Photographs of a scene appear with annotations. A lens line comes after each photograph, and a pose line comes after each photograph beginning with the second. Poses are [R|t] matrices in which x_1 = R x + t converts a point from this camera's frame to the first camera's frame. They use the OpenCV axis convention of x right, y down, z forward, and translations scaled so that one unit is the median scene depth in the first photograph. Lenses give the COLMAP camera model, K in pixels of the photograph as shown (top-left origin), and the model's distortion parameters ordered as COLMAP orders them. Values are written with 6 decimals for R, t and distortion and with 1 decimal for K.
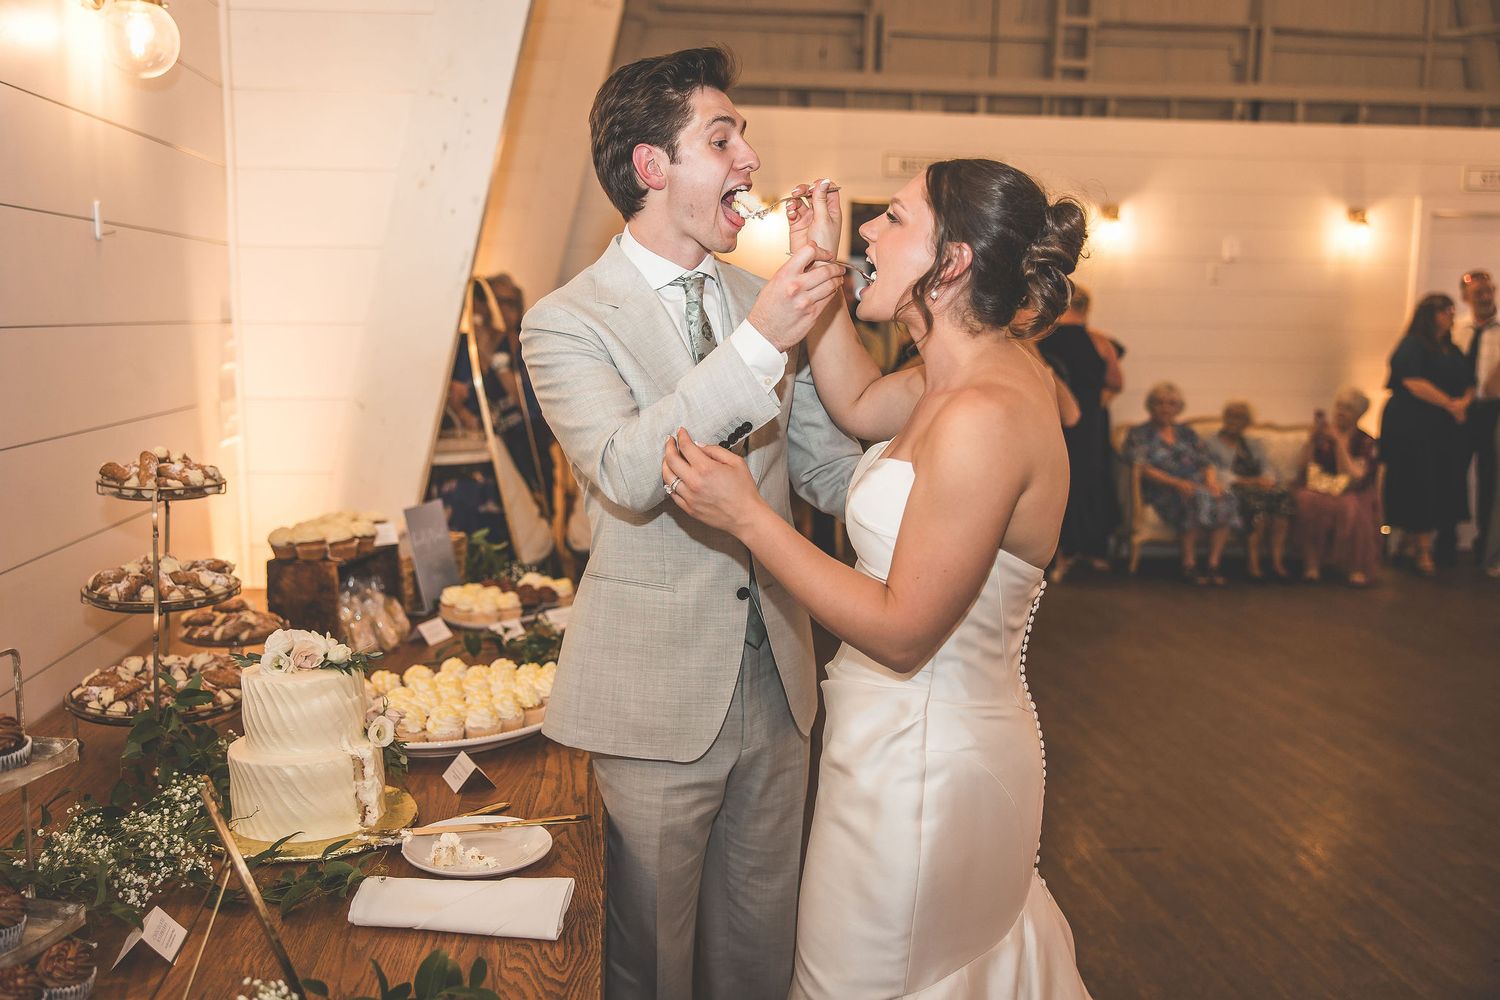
lens RADIAL K [[1368.1, 0, 768.4], [0, 1368.1, 473.4], [0, 0, 1]] dist [0.000479, 0.000000]
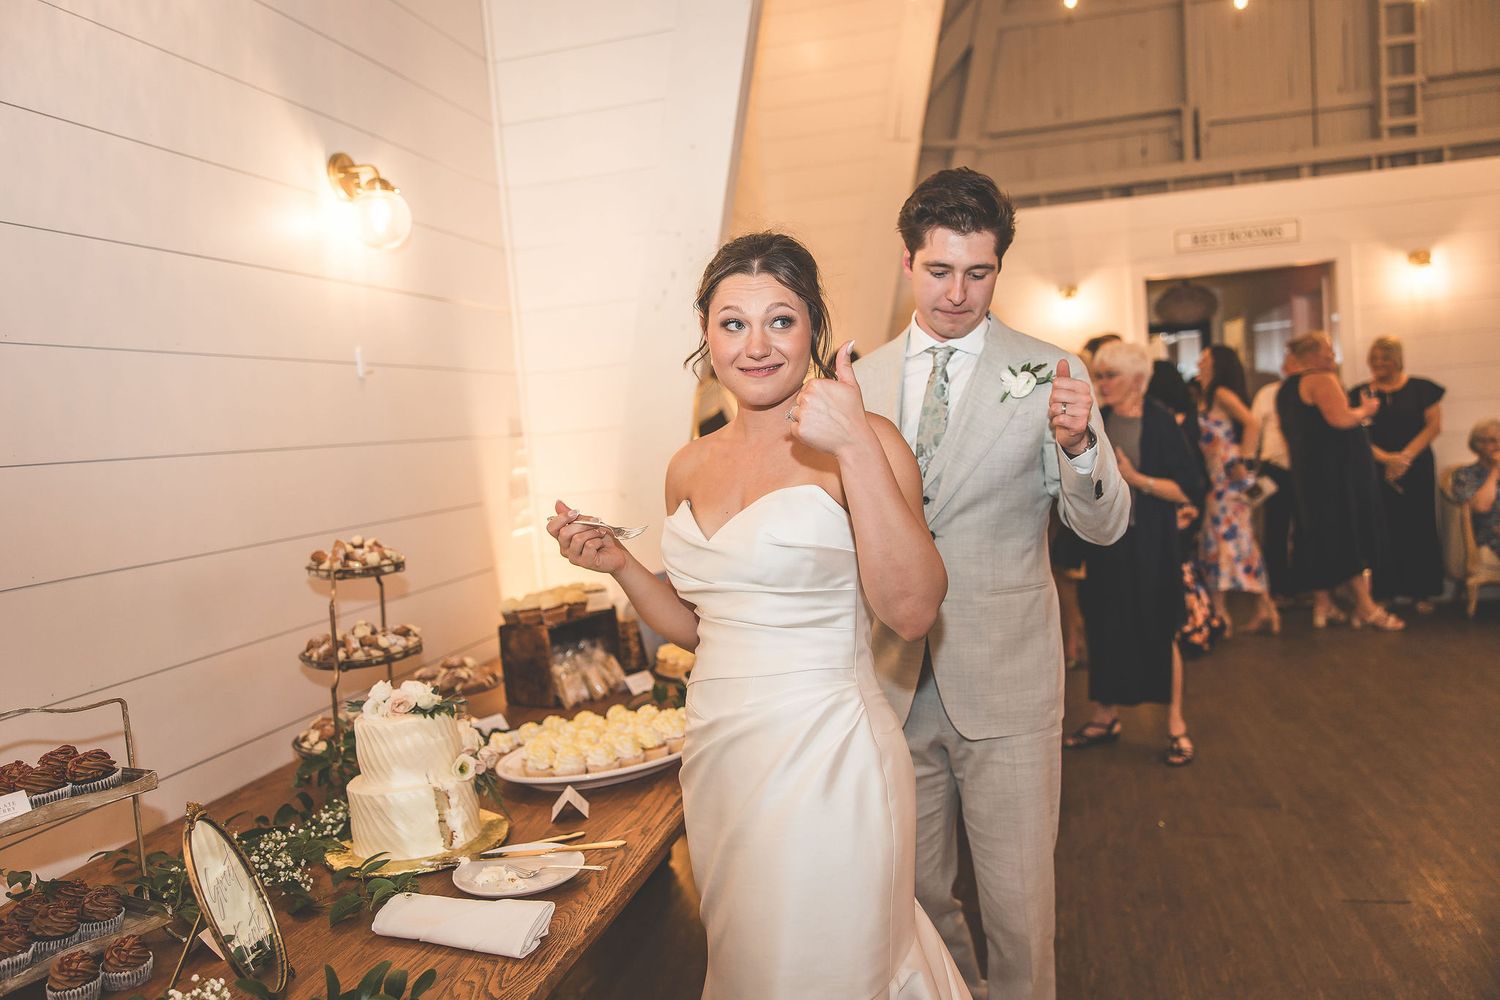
lens RADIAL K [[1177.5, 0, 761.0], [0, 1177.5, 488.2], [0, 0, 1]] dist [0.013563, -0.001358]
pose [[0.943718, -0.067765, -0.323734, 0.202175], [0.051220, 0.996921, -0.059369, 0.015674], [0.326760, 0.039446, 0.944284, 0.080345]]
